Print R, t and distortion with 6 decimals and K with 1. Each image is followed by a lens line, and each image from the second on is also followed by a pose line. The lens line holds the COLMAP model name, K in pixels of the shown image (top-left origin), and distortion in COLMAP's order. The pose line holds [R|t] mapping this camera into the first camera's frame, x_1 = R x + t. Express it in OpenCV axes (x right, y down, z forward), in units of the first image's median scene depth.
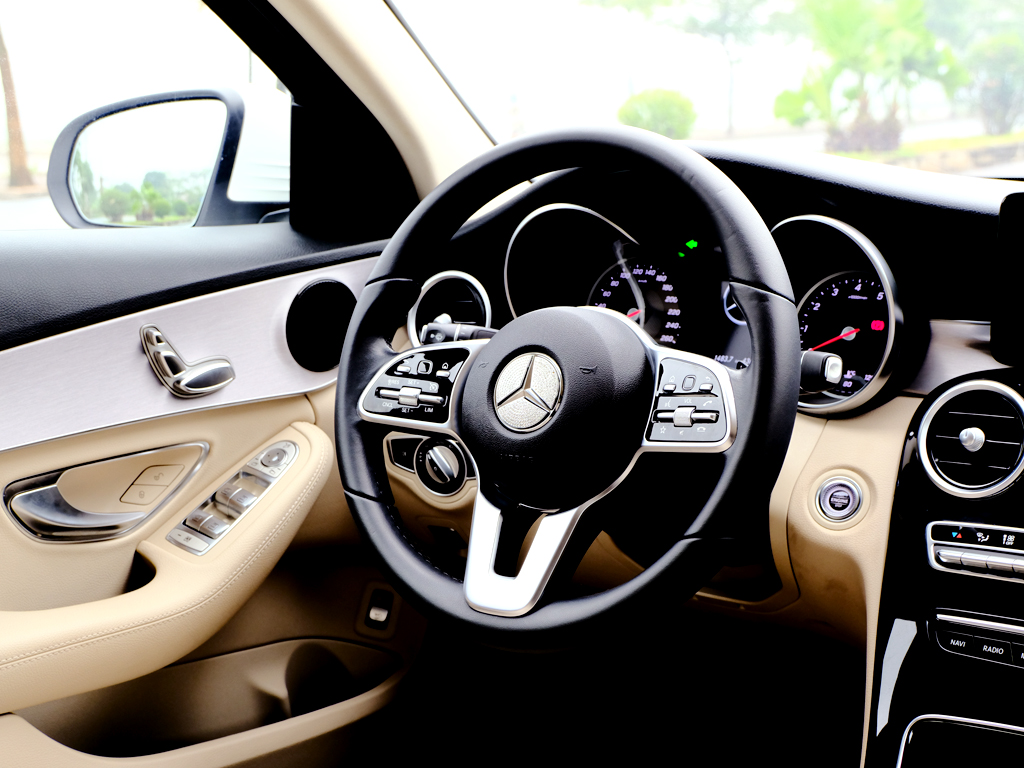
lens RADIAL K [[1335.6, 0, 512.0], [0, 1335.6, 384.0], [0, 0, 1]] dist [0.009039, 0.020945]
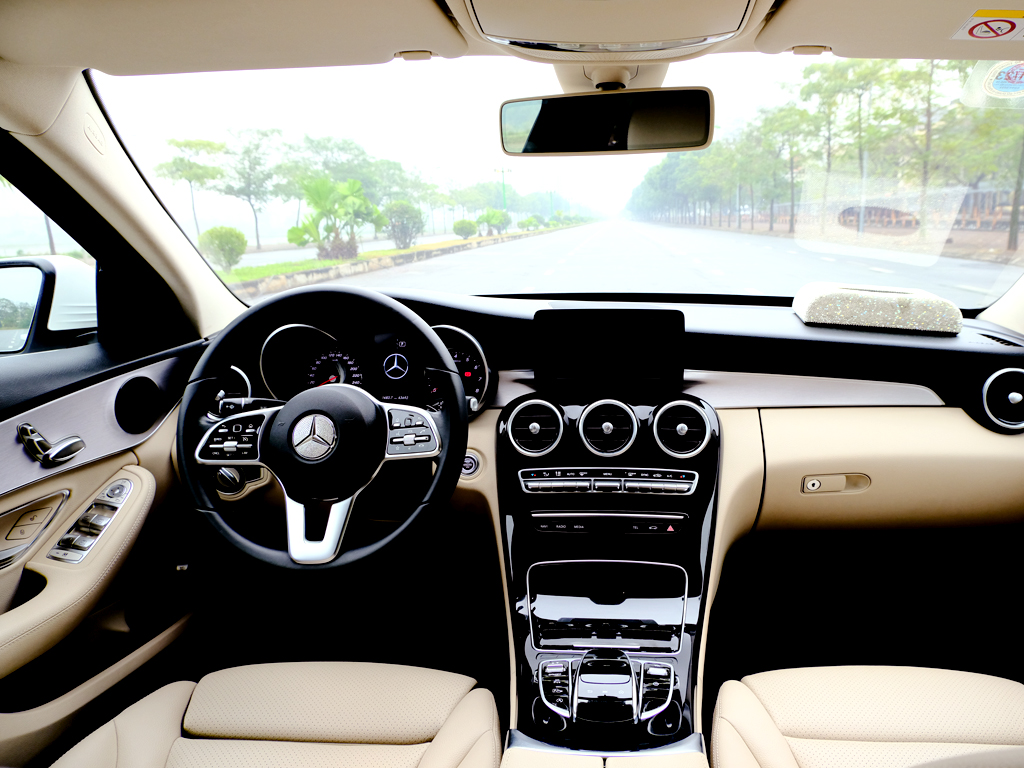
lens RADIAL K [[682.9, 0, 512.0], [0, 682.9, 384.0], [0, 0, 1]] dist [0.004977, 0.002486]
pose [[0.877137, -0.113036, 0.466747, -0.142025], [0.108243, 0.993429, 0.037170, -0.056541], [-0.467882, 0.017919, 0.883609, 0.052624]]
